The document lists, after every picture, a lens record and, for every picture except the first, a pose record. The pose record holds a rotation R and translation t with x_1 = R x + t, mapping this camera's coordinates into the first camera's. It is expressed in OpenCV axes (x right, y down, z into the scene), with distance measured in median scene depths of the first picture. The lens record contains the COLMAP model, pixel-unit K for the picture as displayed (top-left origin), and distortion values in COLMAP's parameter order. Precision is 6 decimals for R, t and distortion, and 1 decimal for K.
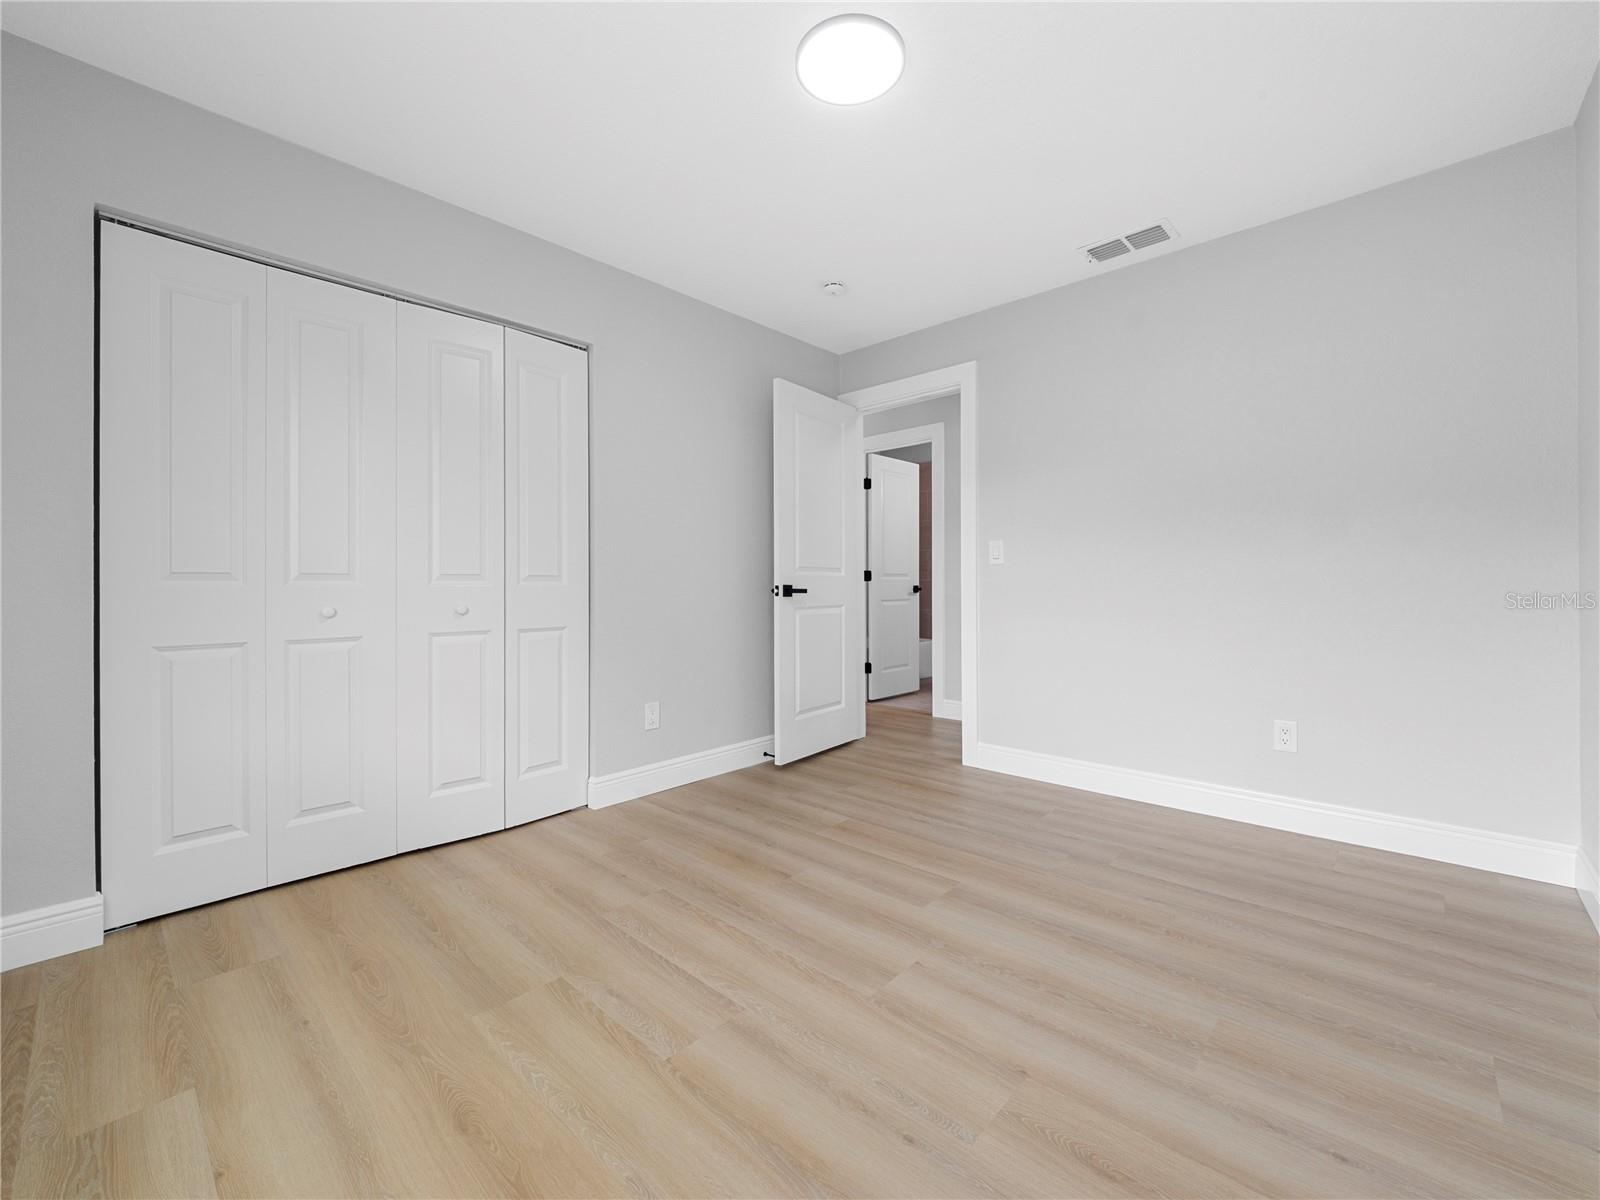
lens RADIAL K [[659.9, 0, 796.2], [0, 659.9, 586.8], [0, 0, 1]] dist [-0.001092, -0.000554]
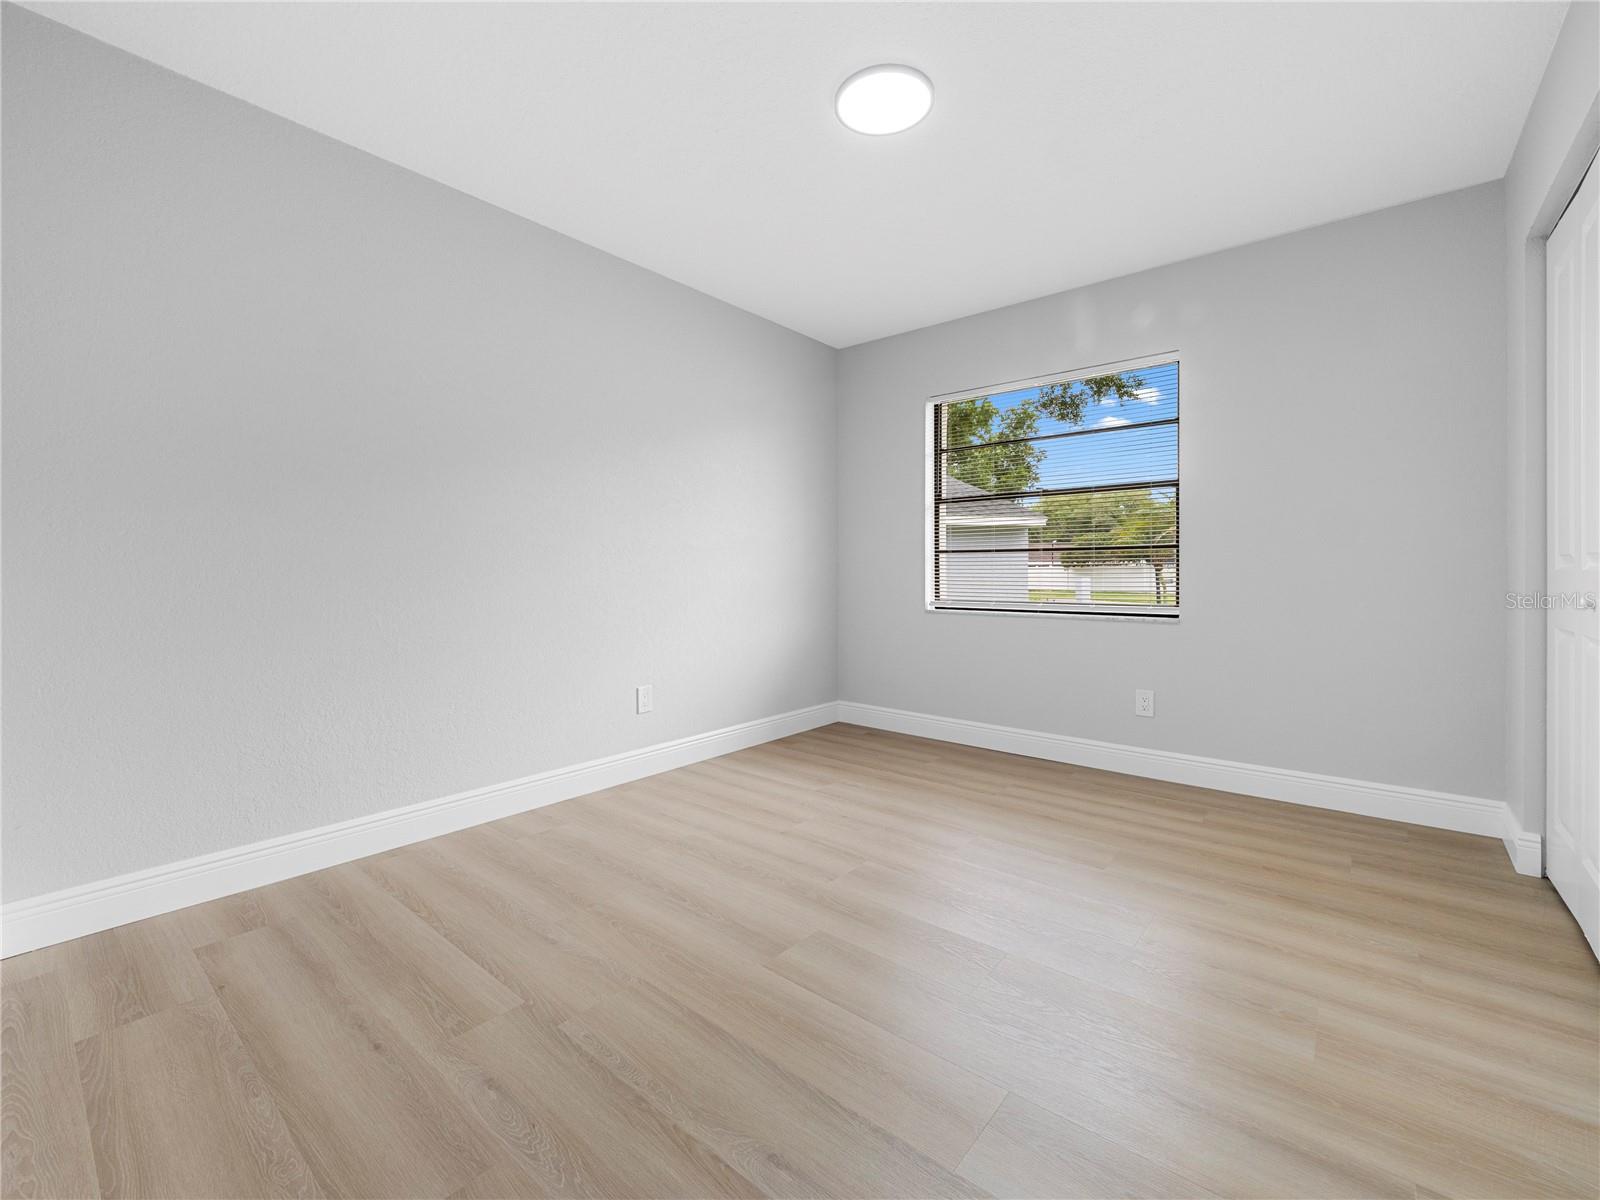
lens RADIAL K [[659.9, 0, 796.2], [0, 659.9, 586.8], [0, 0, 1]] dist [-0.001092, -0.000554]
pose [[-0.998291, 0.009544, -0.057660, 0.323465], [0.008092, 0.999645, 0.025372, -0.007970], [0.057881, 0.024862, -0.998014, 2.268772]]
